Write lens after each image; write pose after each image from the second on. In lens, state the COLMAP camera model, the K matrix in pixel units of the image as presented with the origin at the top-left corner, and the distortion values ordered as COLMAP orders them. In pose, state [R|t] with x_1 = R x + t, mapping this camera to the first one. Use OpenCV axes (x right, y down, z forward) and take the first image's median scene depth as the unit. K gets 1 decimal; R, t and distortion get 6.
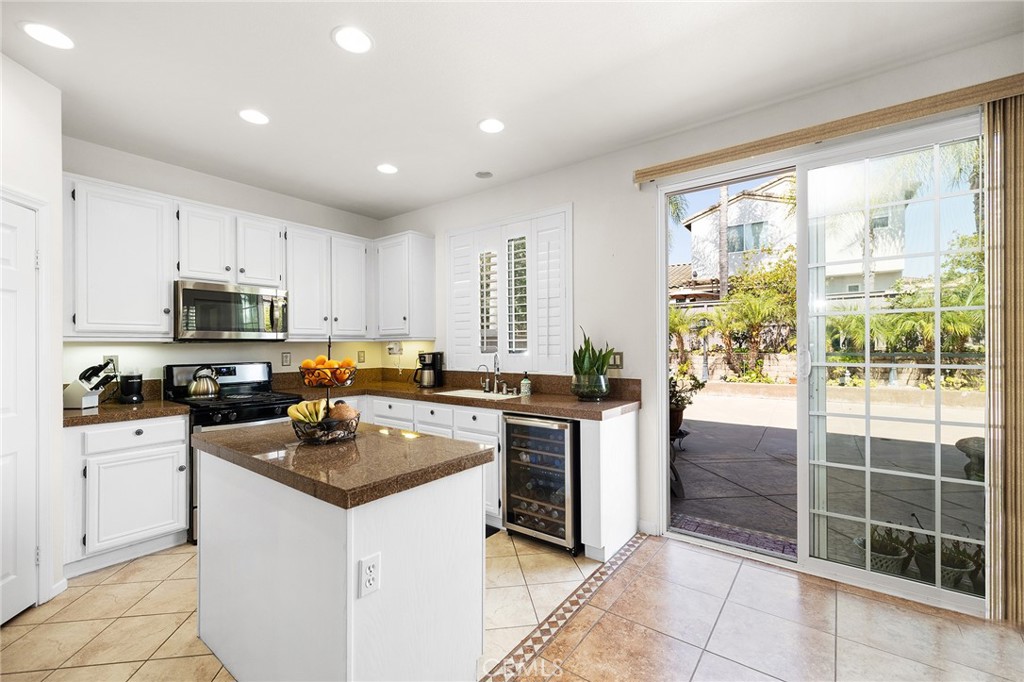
lens RADIAL K [[433.2, 0, 506.2], [0, 433.2, 342.5], [0, 0, 1]] dist [0.002859, -0.000280]
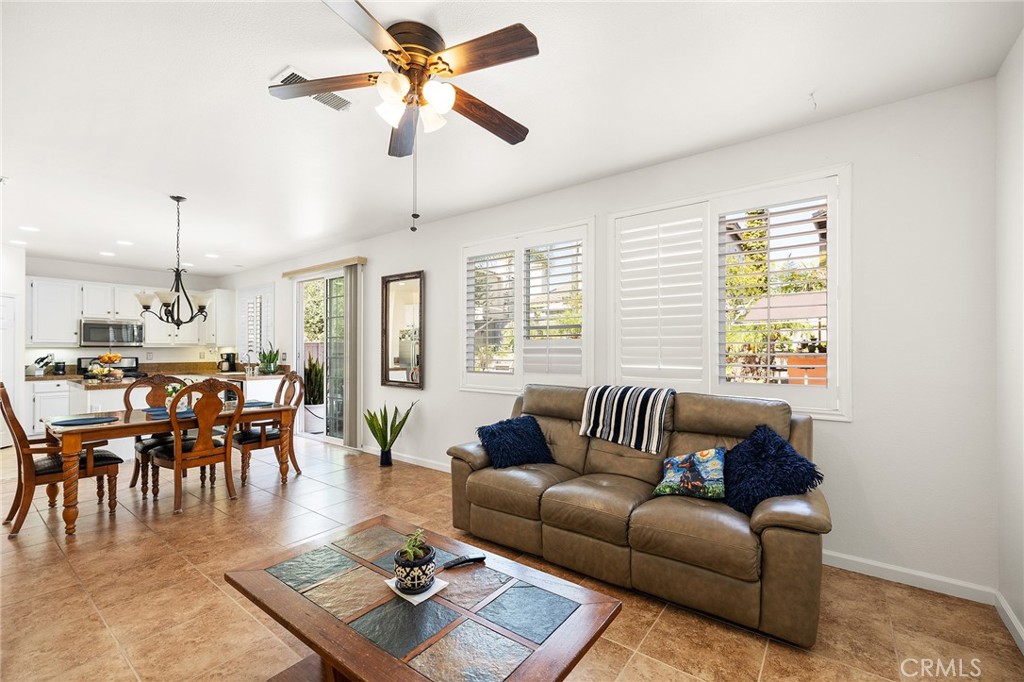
lens RADIAL K [[433.2, 0, 508.9], [0, 433.2, 346.7], [0, 0, 1]] dist [0.002859, -0.000280]
pose [[0.999985, 0.005408, 0.000912, 1.324025], [-0.005406, 0.999983, -0.002382, -0.009653], [-0.000925, 0.002377, 0.999997, -1.131084]]
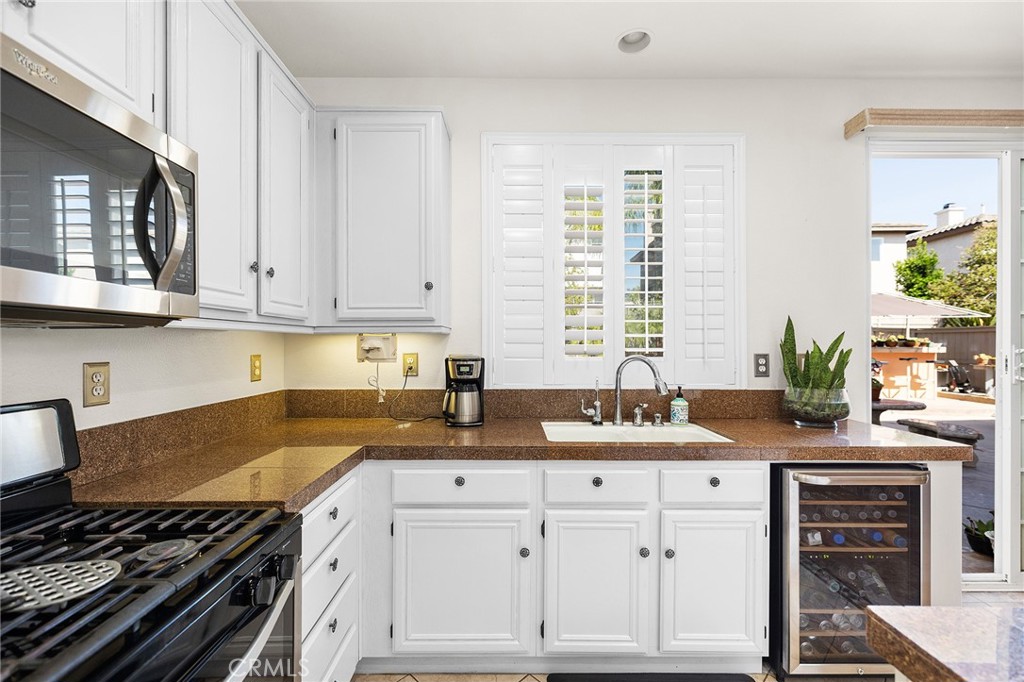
lens RADIAL K [[433.2, 0, 507.0], [0, 433.2, 341.0], [0, 0, 1]] dist [0.002859, -0.000280]
pose [[0.790250, 0.009910, 0.612704, -0.563588], [-0.007306, 0.999951, -0.006751, 0.008794], [-0.612741, 0.000859, 0.790283, 0.700186]]
